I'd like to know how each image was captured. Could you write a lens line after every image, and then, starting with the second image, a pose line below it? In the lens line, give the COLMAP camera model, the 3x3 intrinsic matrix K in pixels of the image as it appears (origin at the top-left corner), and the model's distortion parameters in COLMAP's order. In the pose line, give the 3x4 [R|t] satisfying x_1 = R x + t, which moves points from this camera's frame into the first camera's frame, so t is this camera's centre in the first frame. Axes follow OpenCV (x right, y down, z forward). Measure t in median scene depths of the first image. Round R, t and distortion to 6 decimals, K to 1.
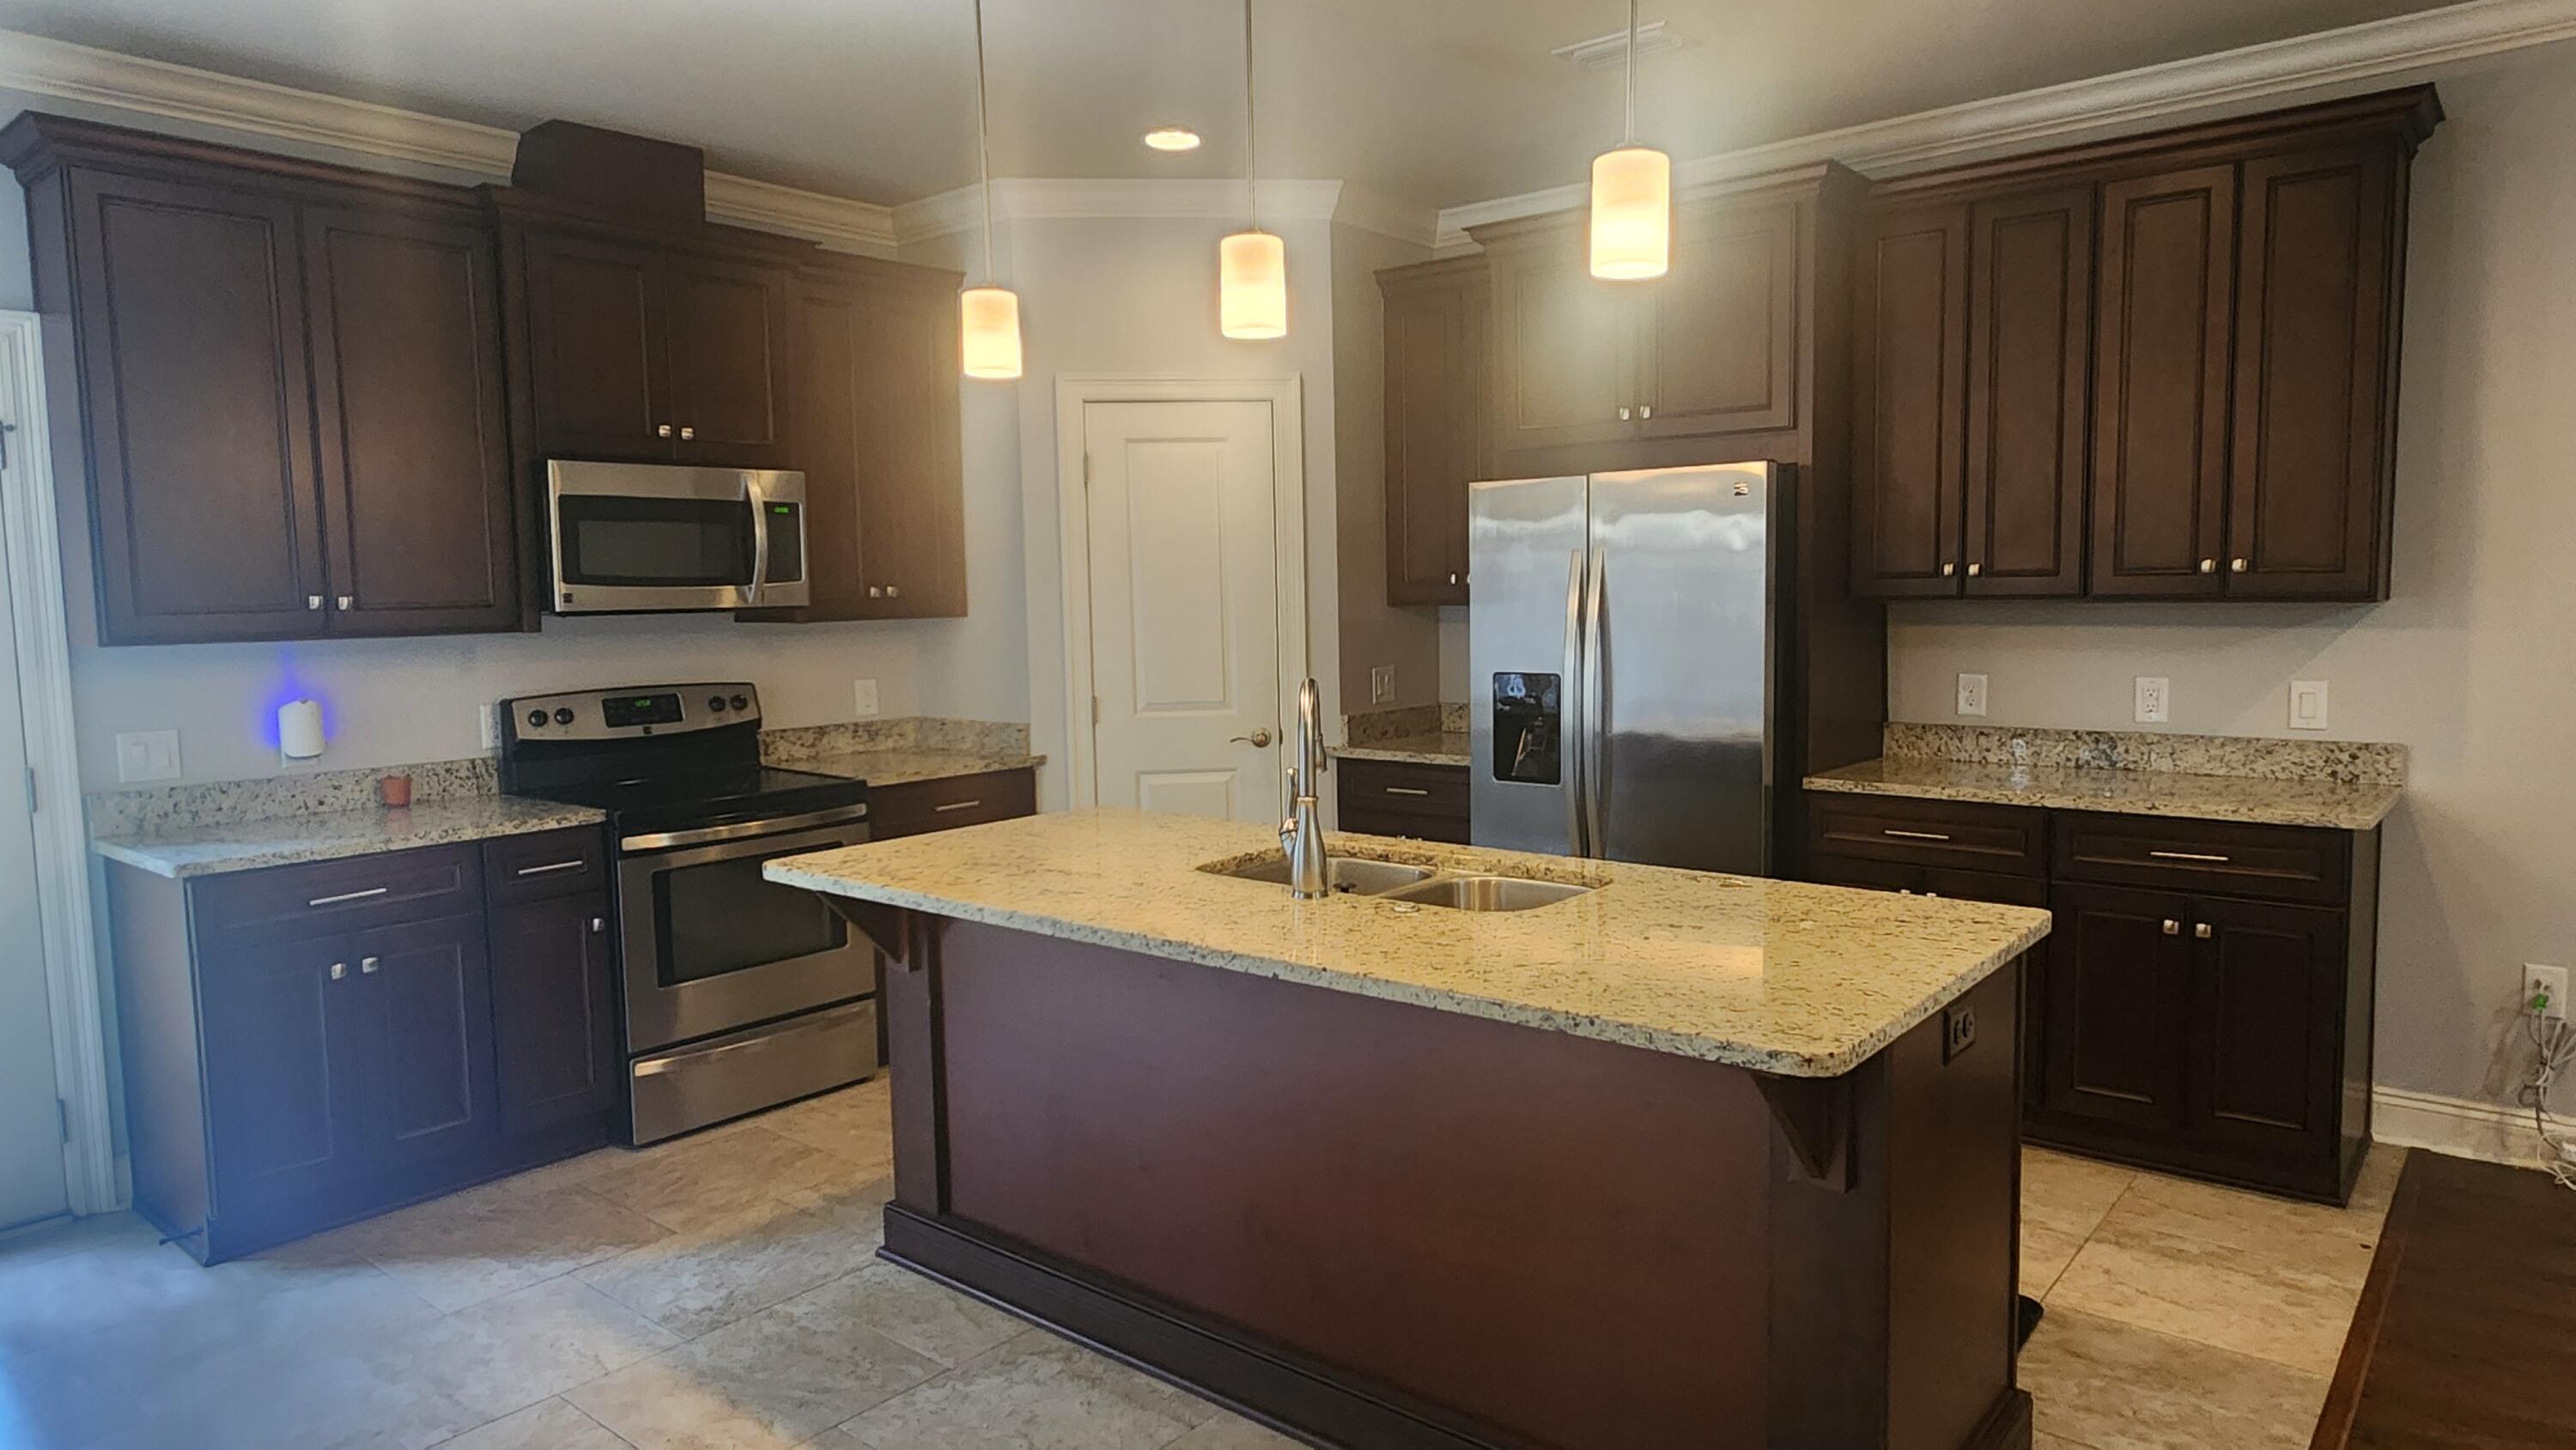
lens RADIAL K [[1575.2, 0, 1295.4], [0, 1575.2, 728.3], [0, 0, 1]] dist [0.001158, 0.002886]
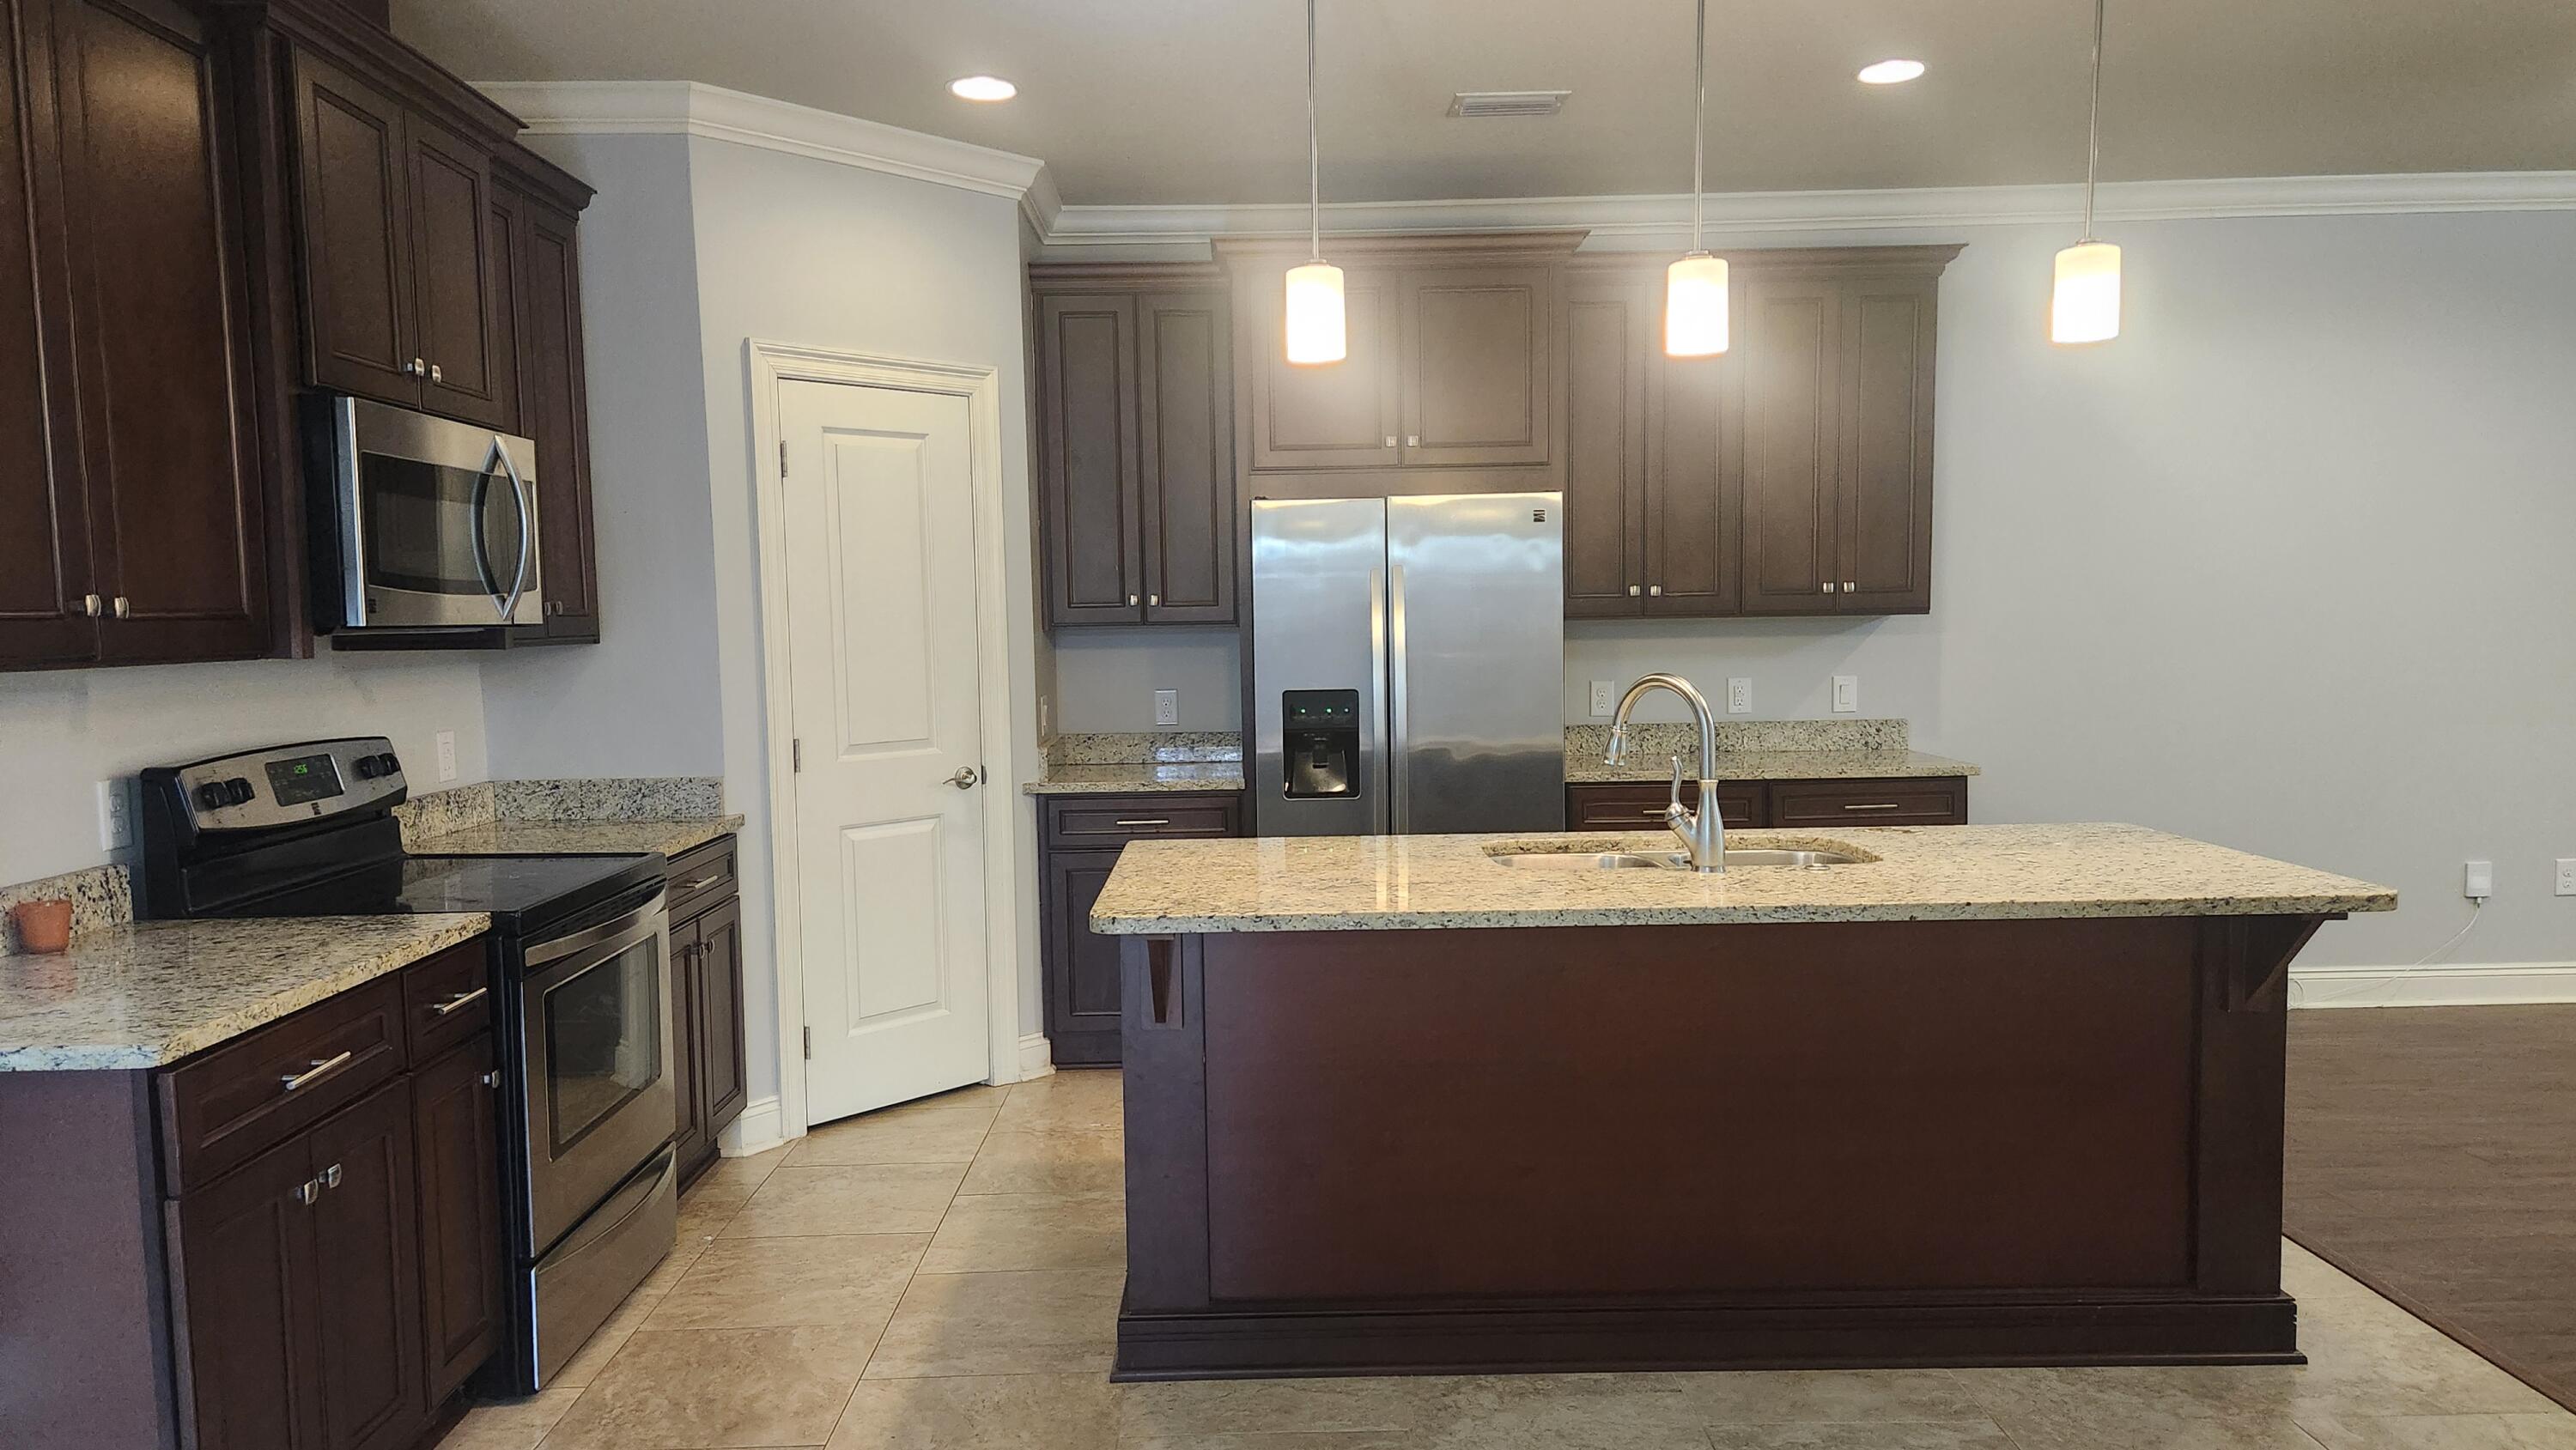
lens RADIAL K [[1751.9, 0, 1278.6], [0, 1751.9, 743.7], [0, 0, 1]] dist [0.057363, -0.007351]
pose [[0.754307, -0.045020, 0.654977, -0.636228], [0.063251, 0.997989, -0.004247, 0.003013], [-0.653468, 0.044632, 0.755637, 0.169406]]
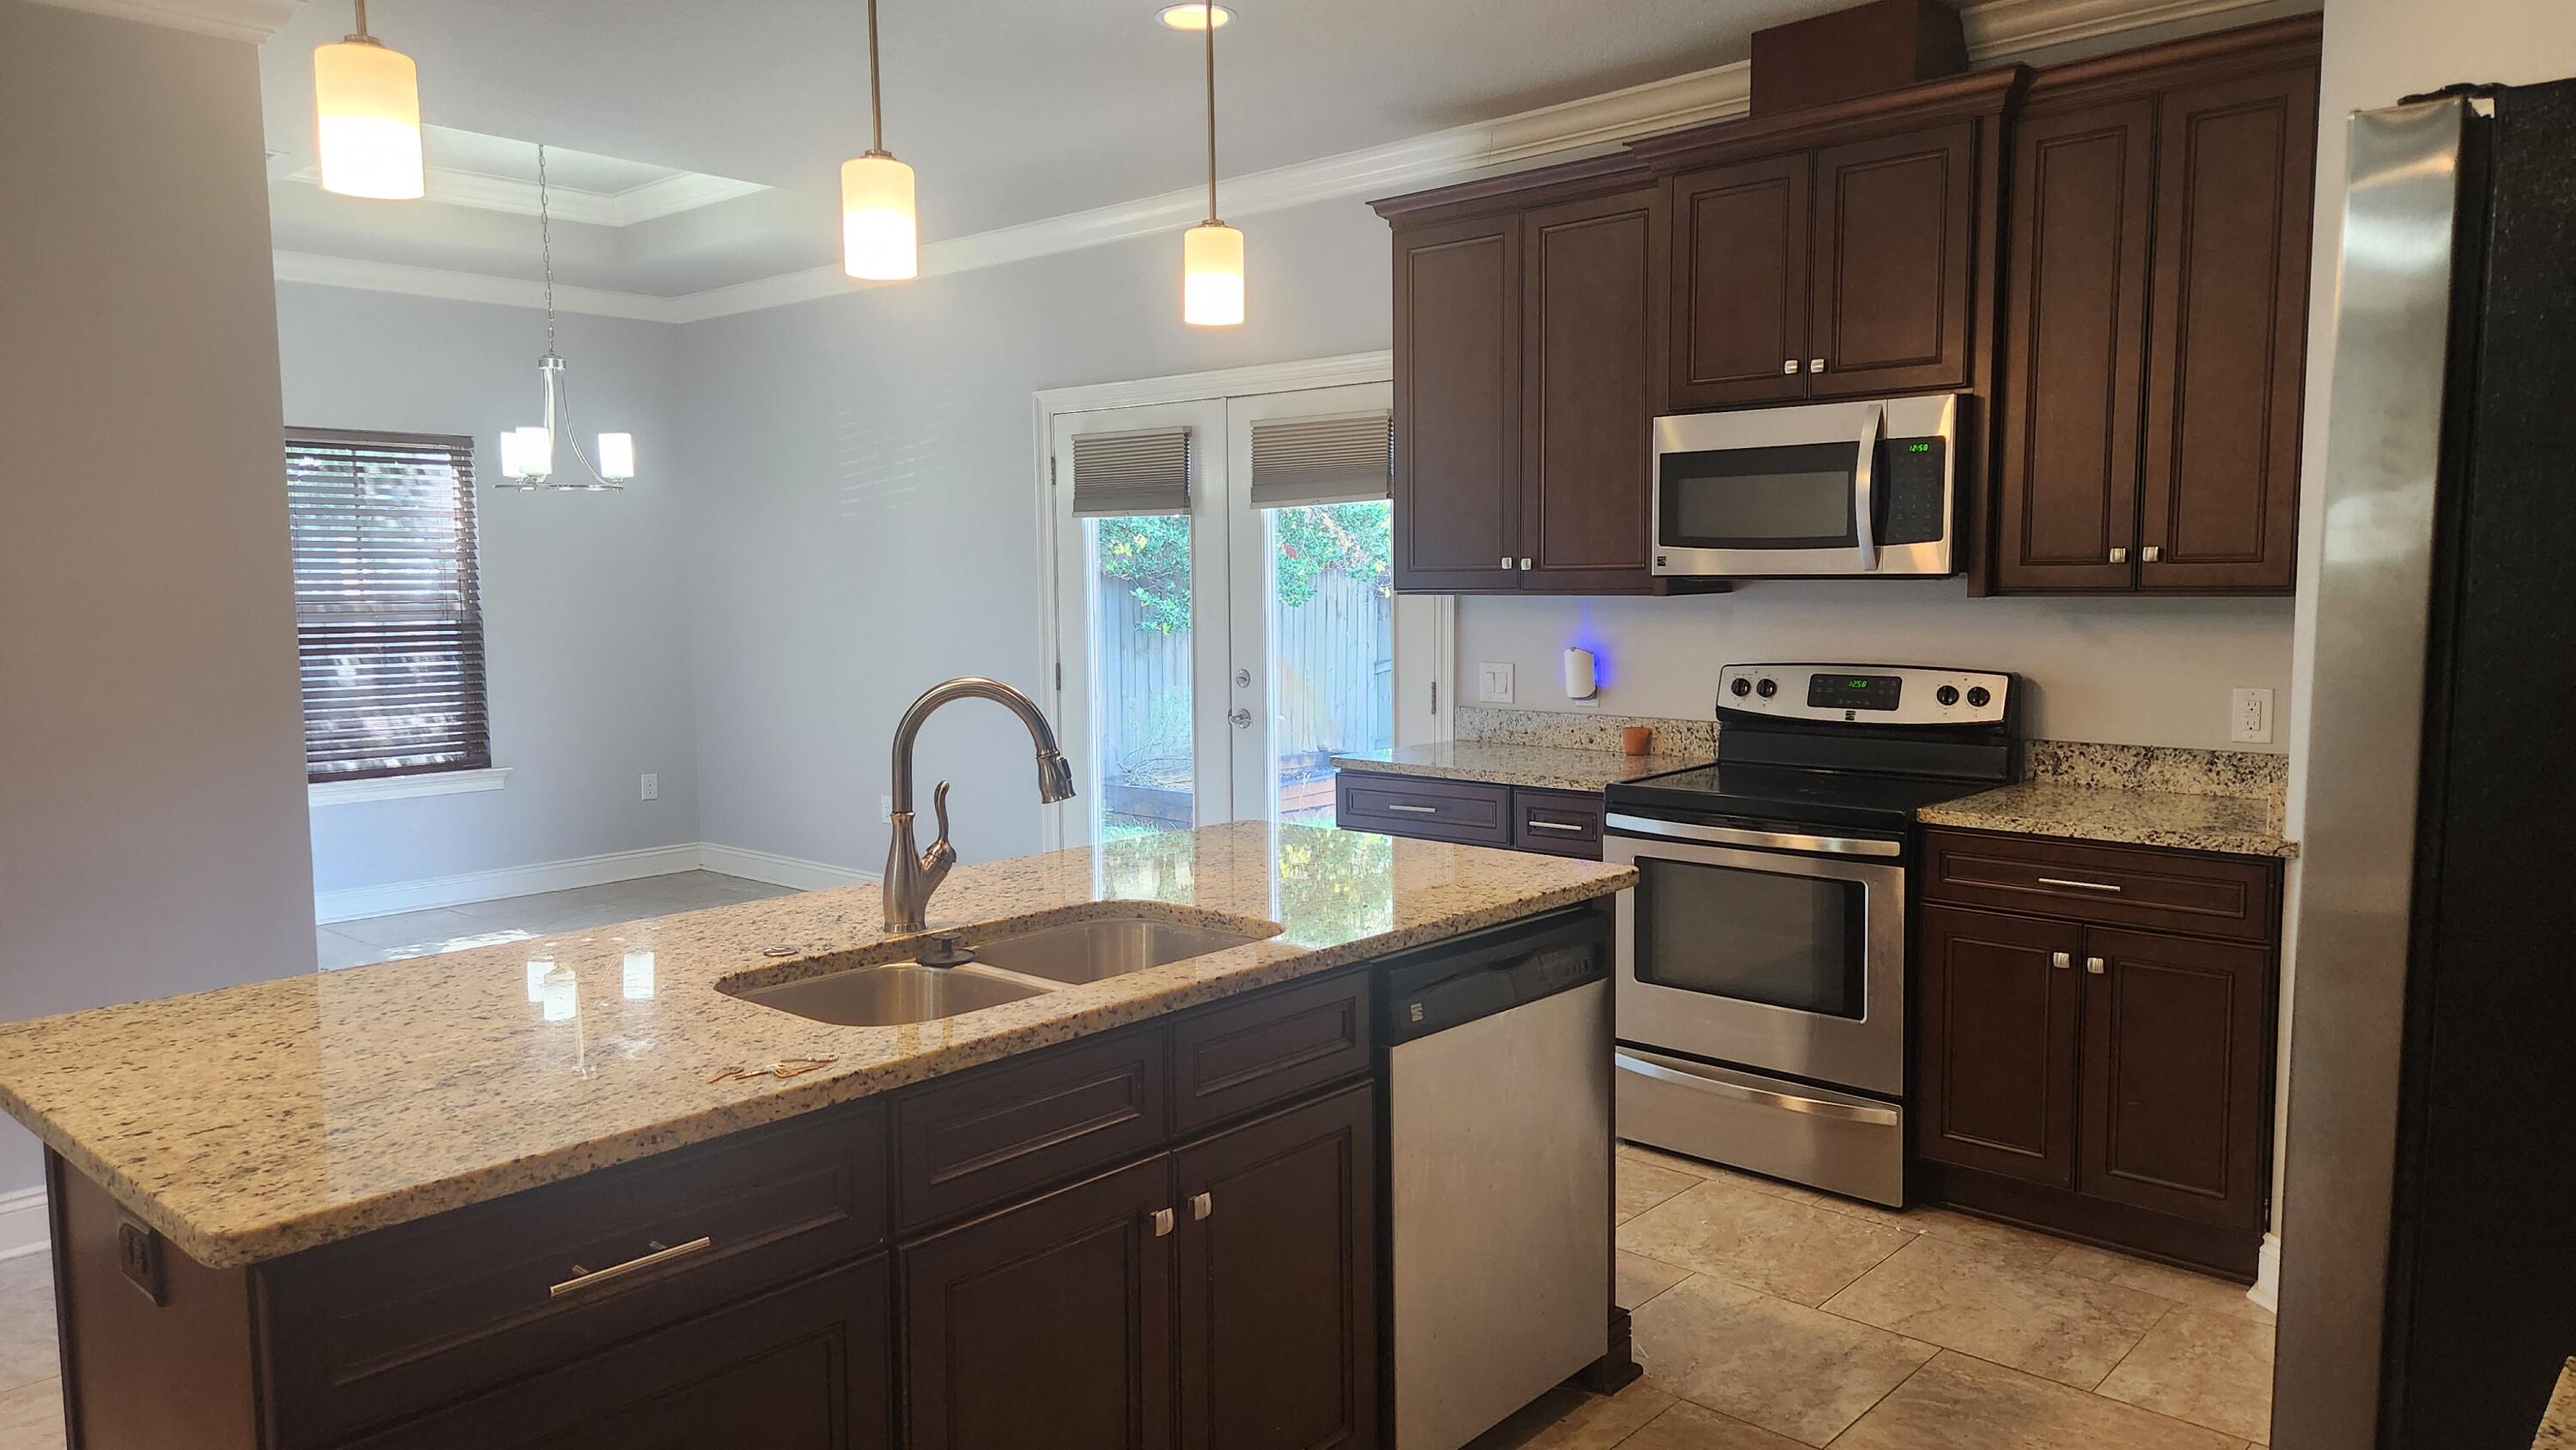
lens RADIAL K [[1751.9, 0, 1284.0], [0, 1751.9, 732.4], [0, 0, 1]] dist [0.057363, -0.007351]
pose [[-0.038509, 0.113376, -0.992806, 0.588716], [-0.083714, 0.989684, 0.116267, -0.080102], [0.995745, 0.087589, -0.028620, 0.768962]]
